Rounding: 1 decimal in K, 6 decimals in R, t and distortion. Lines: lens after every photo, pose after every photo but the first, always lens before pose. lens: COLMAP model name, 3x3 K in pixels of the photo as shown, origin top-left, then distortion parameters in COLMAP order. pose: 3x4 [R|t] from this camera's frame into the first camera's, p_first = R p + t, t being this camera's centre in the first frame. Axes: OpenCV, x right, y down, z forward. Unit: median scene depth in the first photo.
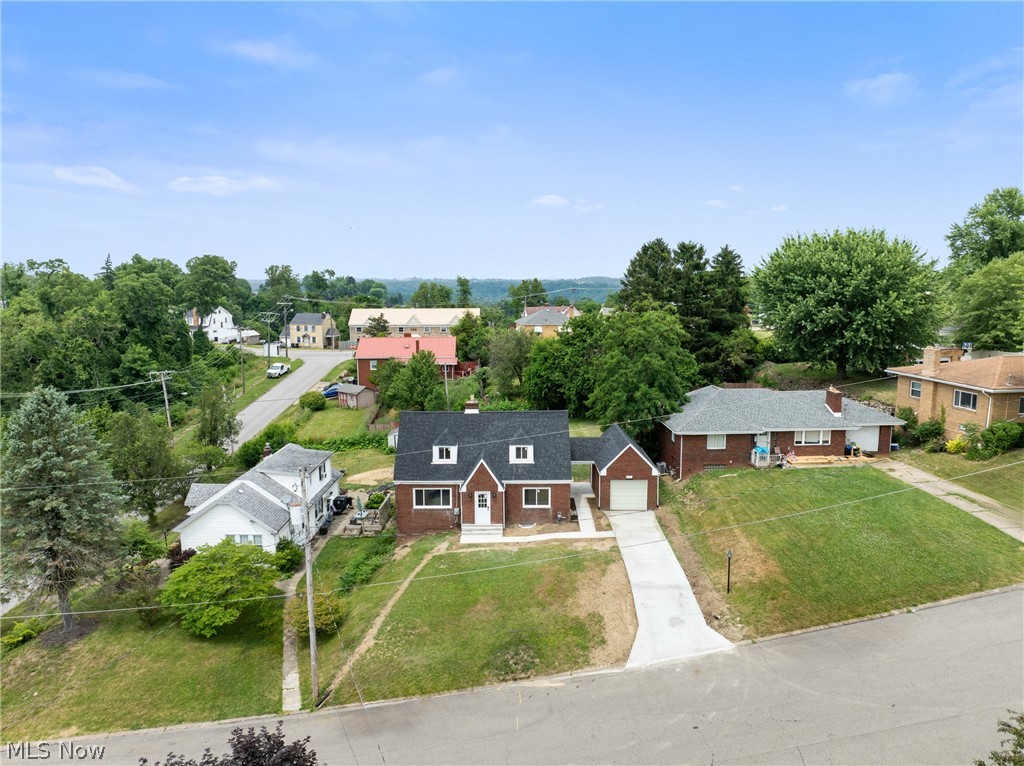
lens RADIAL K [[737.4, 0, 512.0], [0, 737.4, 383.0], [0, 0, 1]] dist [0.003336, 0.000815]
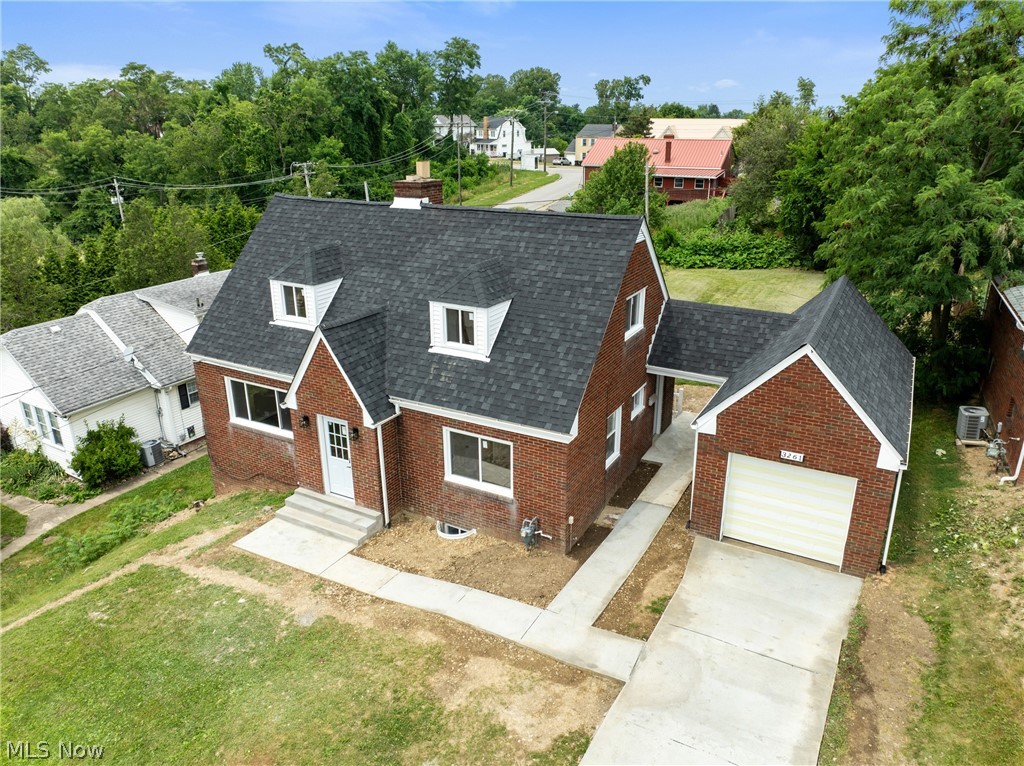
lens RADIAL K [[725.8, 0, 512.0], [0, 725.8, 383.0], [0, 0, 1]] dist [-0.031489, 0.000481]
pose [[0.875848, 0.167877, -0.452446, 0.191247], [-0.069867, 0.971776, 0.225323, 0.042596], [0.477502, -0.165737, 0.862857, 0.716387]]
